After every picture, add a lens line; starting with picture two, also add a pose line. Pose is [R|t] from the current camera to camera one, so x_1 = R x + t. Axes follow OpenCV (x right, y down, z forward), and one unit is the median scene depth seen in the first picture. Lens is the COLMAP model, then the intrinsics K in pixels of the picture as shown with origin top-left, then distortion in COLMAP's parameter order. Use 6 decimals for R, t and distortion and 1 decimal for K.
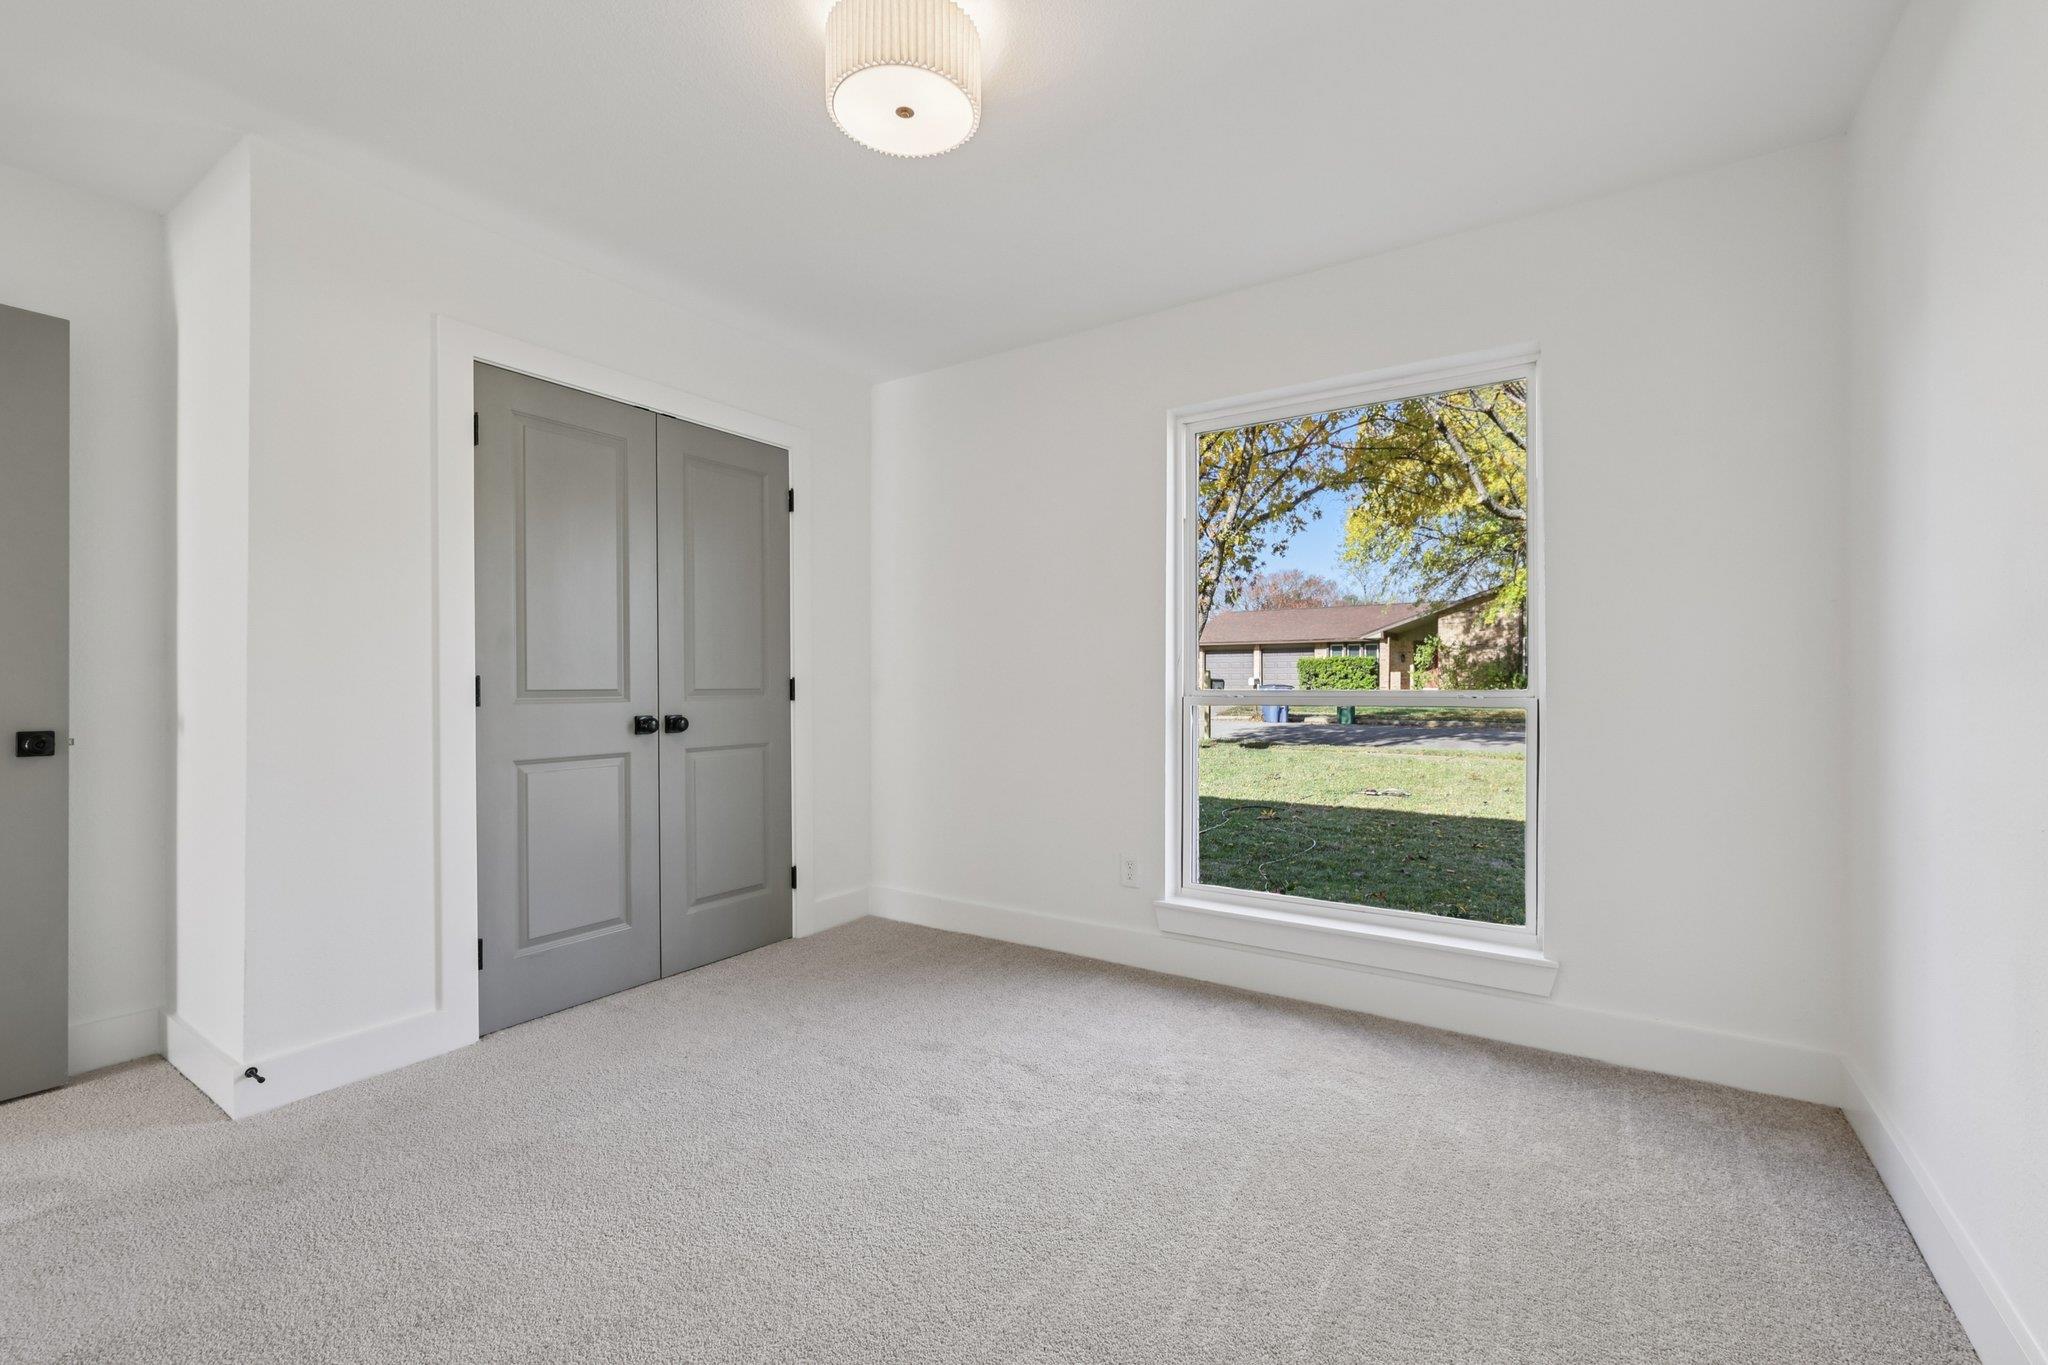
lens RADIAL K [[865.9, 0, 1031.0], [0, 865.9, 678.2], [0, 0, 1]] dist [-0.001091, -0.000183]
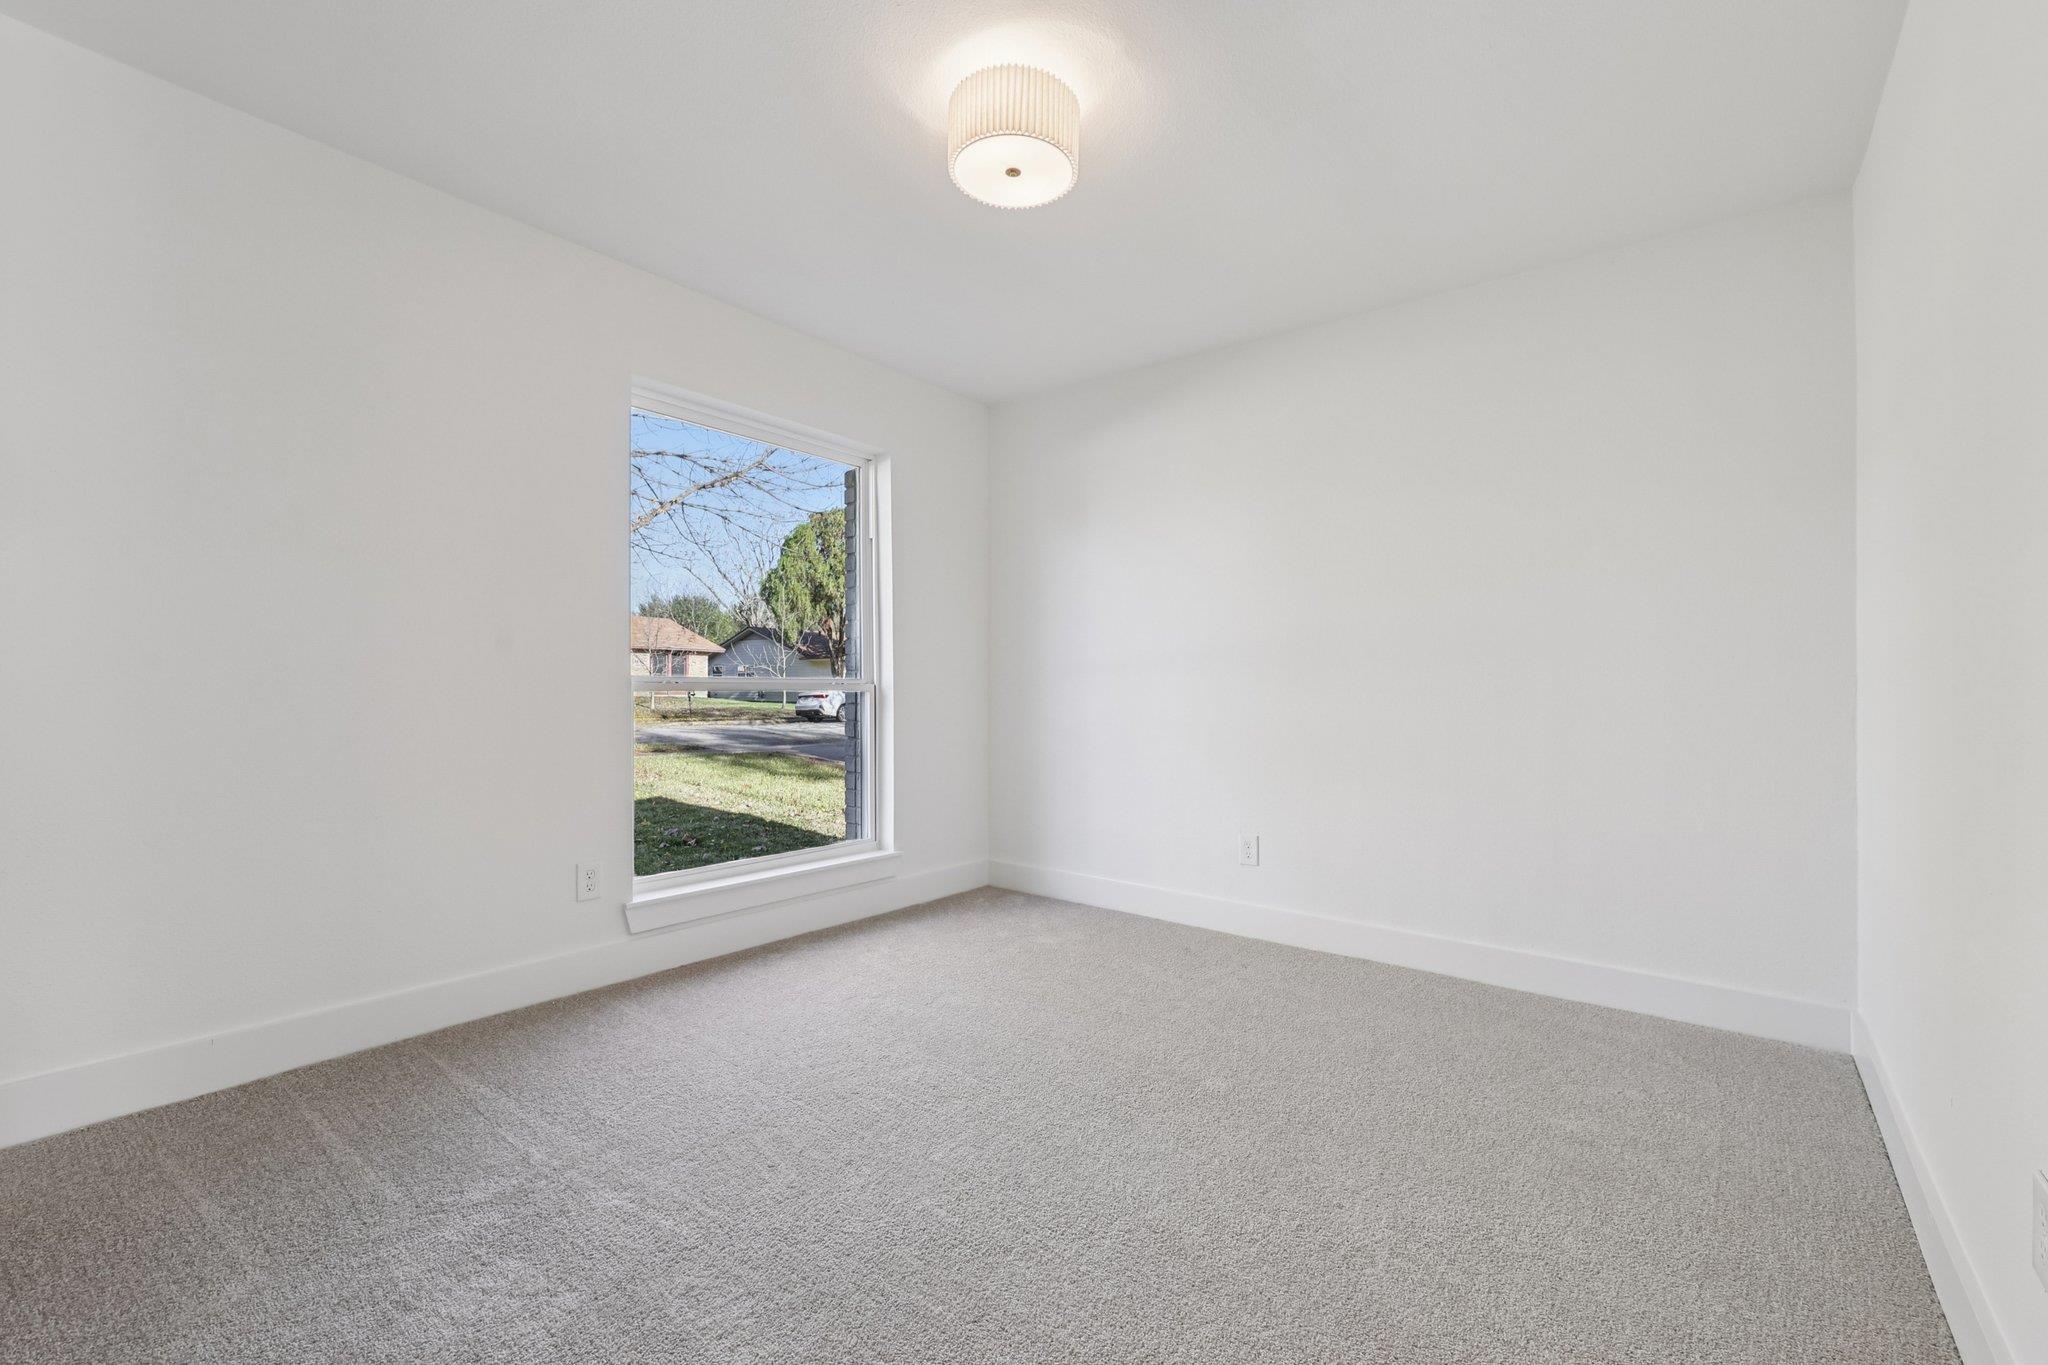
lens RADIAL K [[865.9, 0, 1031.0], [0, 865.9, 678.2], [0, 0, 1]] dist [-0.001091, -0.000183]
pose [[0.073269, 0.007102, 0.997287, -0.745774], [-0.024118, 0.999695, -0.005347, 0.010766], [-0.997021, -0.023661, 0.073418, 0.509398]]
